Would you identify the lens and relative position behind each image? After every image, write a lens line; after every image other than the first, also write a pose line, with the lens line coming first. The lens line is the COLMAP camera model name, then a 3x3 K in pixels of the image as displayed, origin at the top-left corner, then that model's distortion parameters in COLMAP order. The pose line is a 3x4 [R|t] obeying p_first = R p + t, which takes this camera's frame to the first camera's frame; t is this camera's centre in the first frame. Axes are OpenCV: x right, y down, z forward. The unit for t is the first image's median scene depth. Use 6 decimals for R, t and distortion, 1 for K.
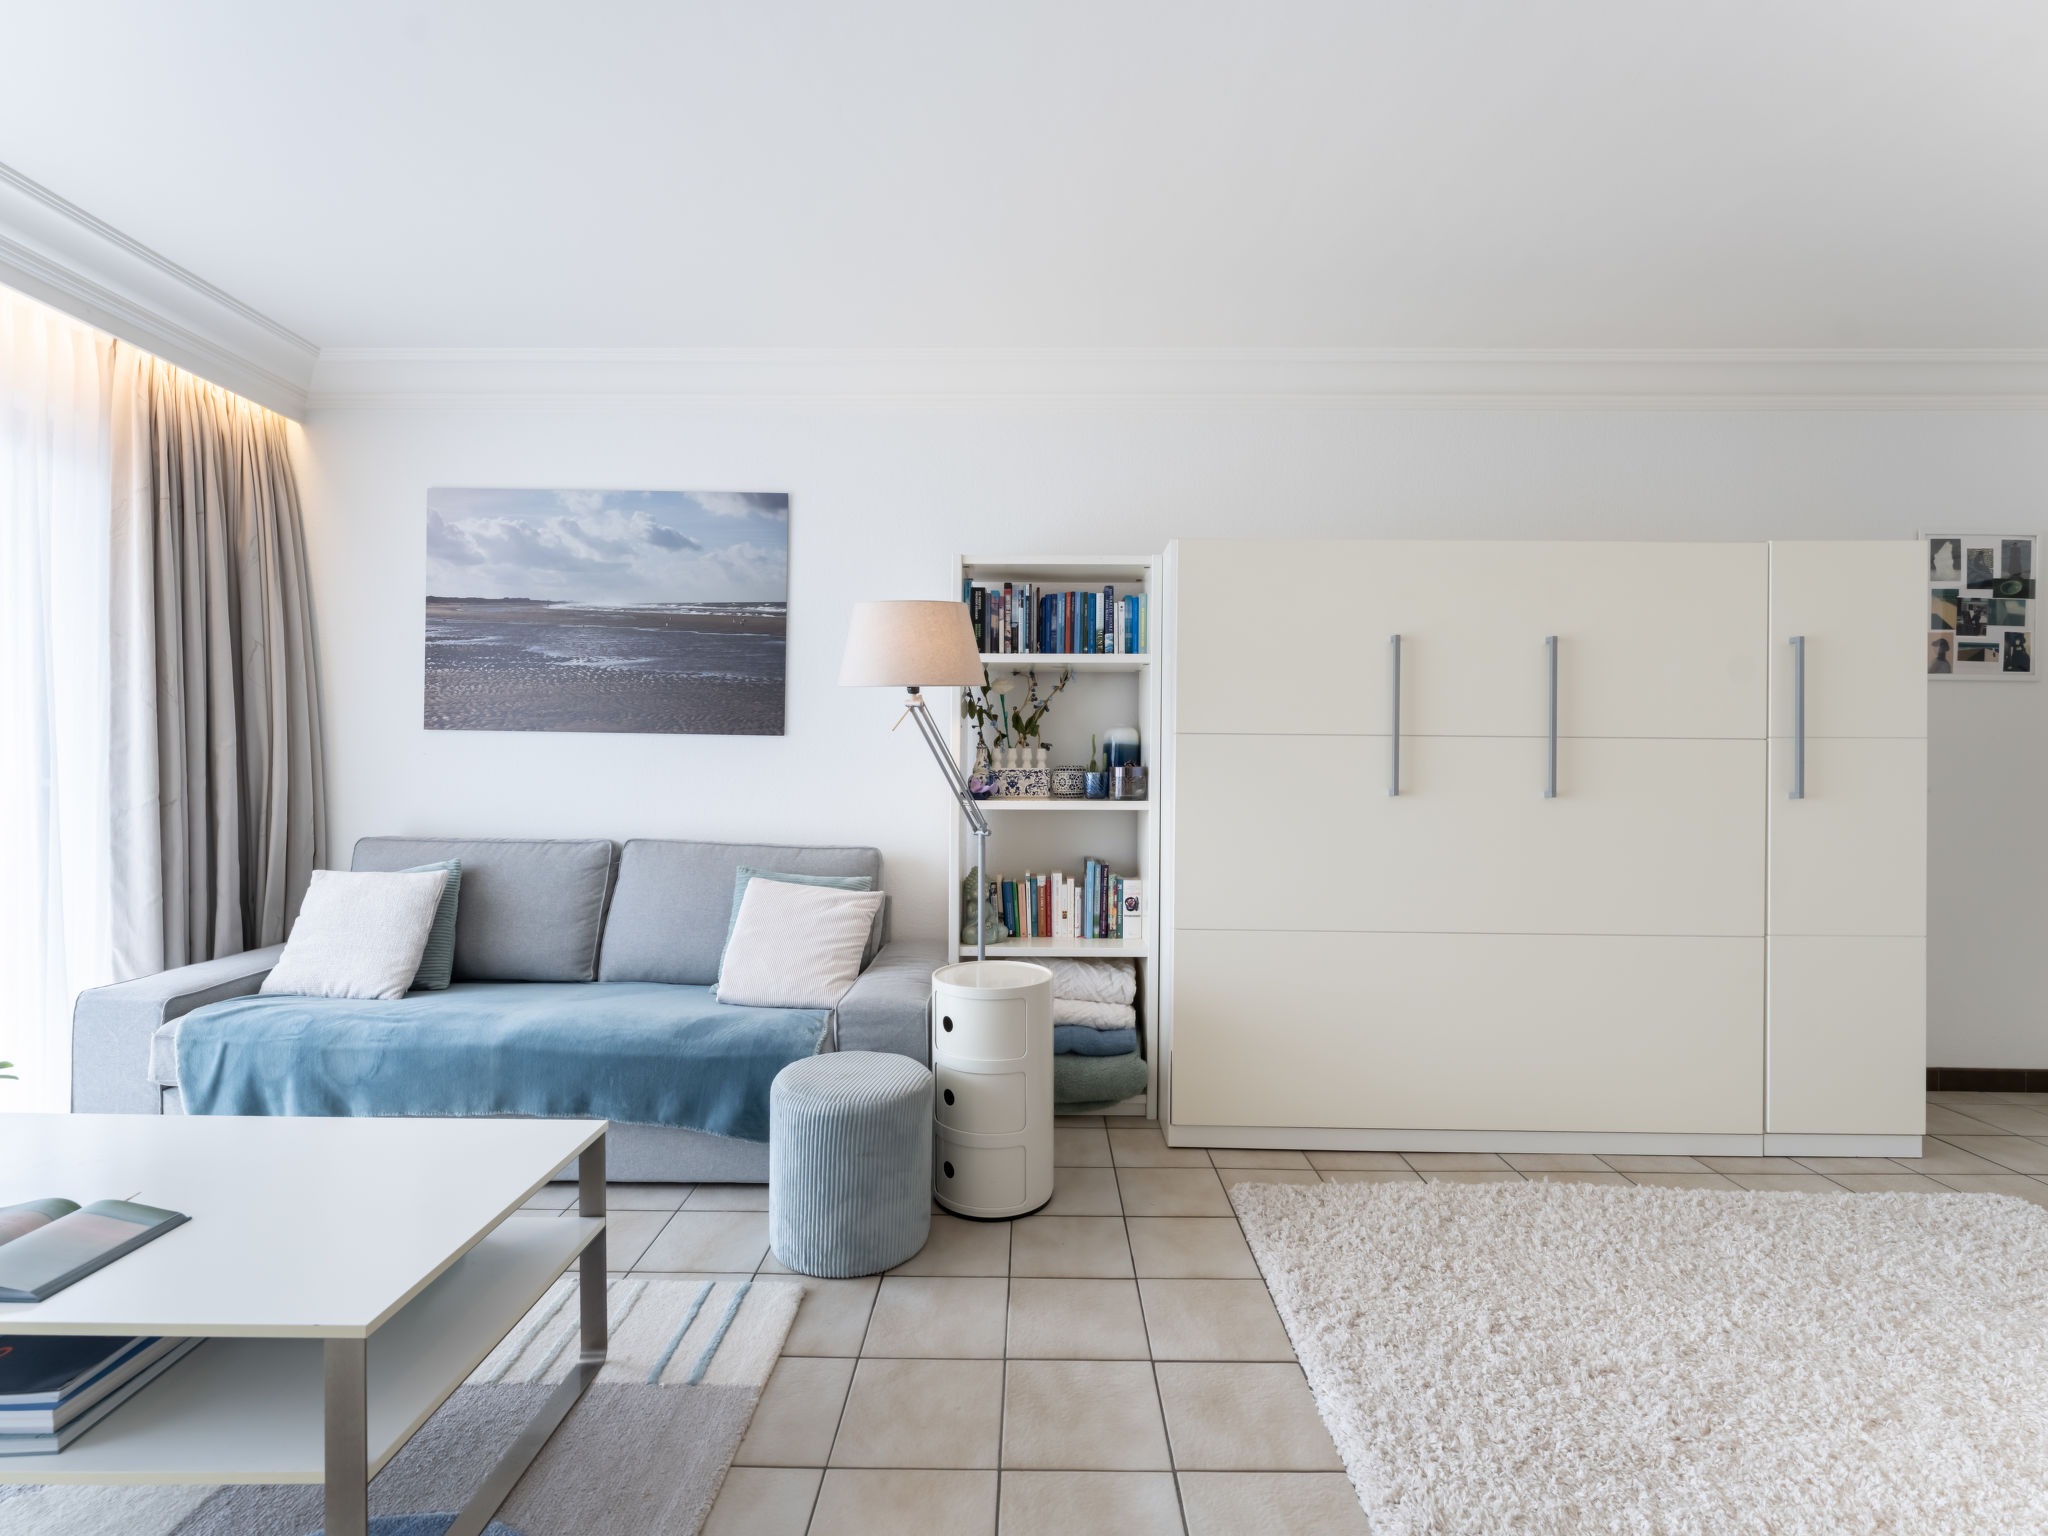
lens RADIAL K [[934.7, 0, 1026.3], [0, 934.7, 776.2], [0, 0, 1]] dist [0.002859, 0.000646]
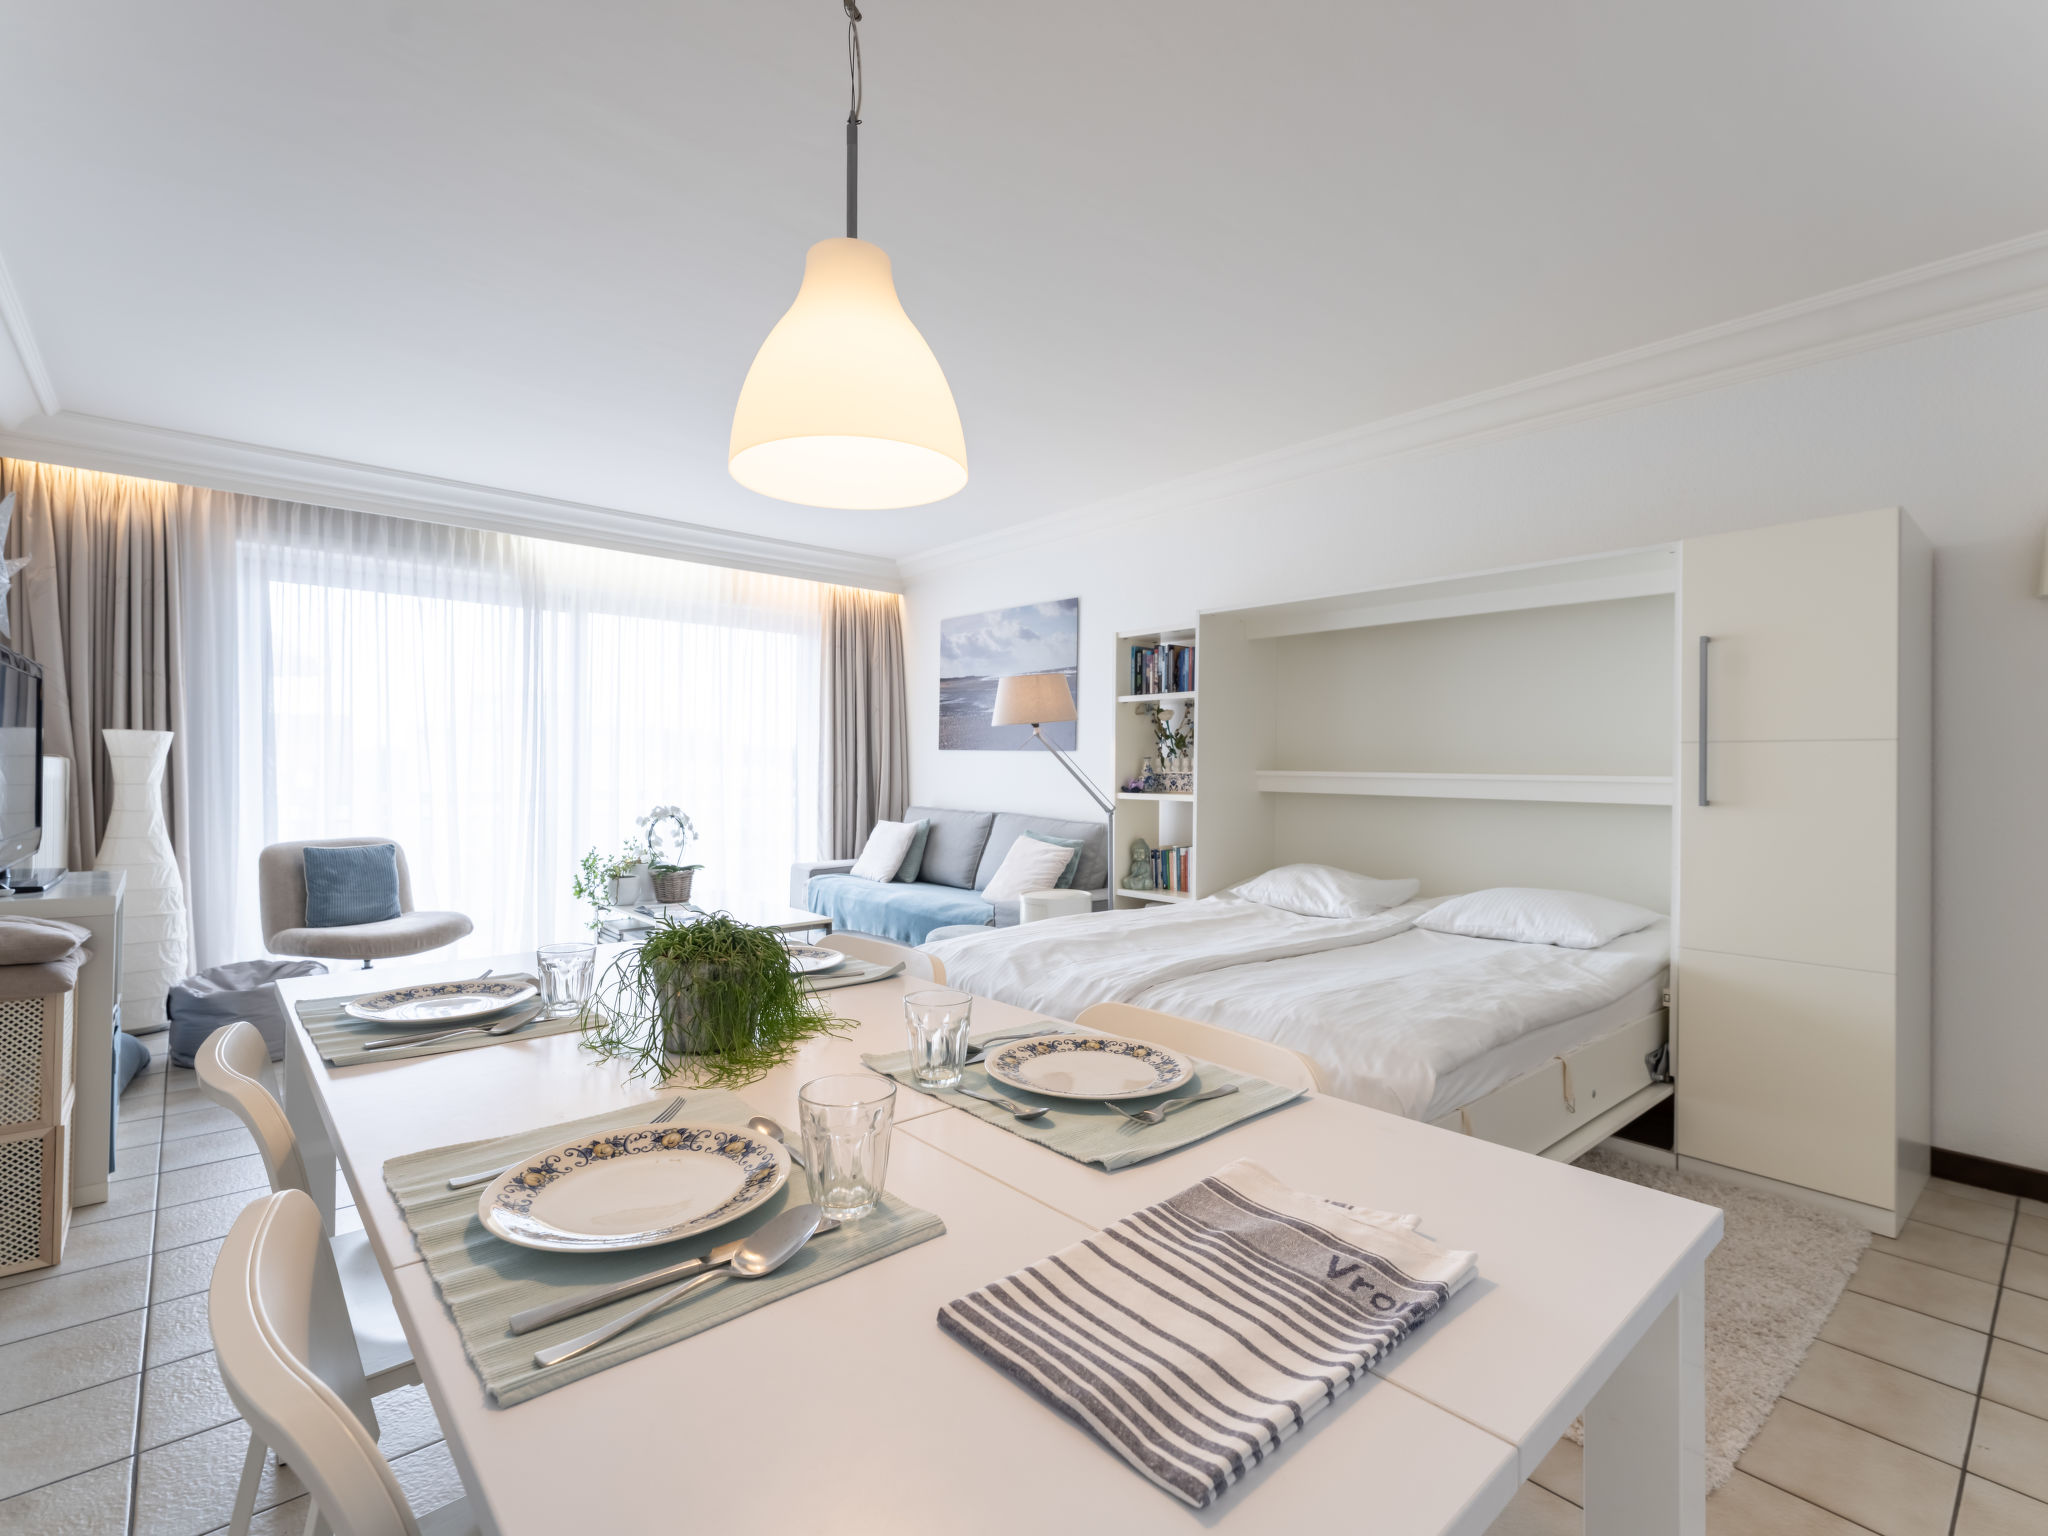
lens RADIAL K [[950.0, 0, 1024.0], [0, 950.0, 768.0], [0, 0, 1]] dist [-0.001335, 0.000024]
pose [[0.667252, 0.001950, -0.744830, 0.913516], [-0.013312, 0.999868, -0.009308, 0.001688], [0.744713, 0.016126, 0.667189, -0.139589]]
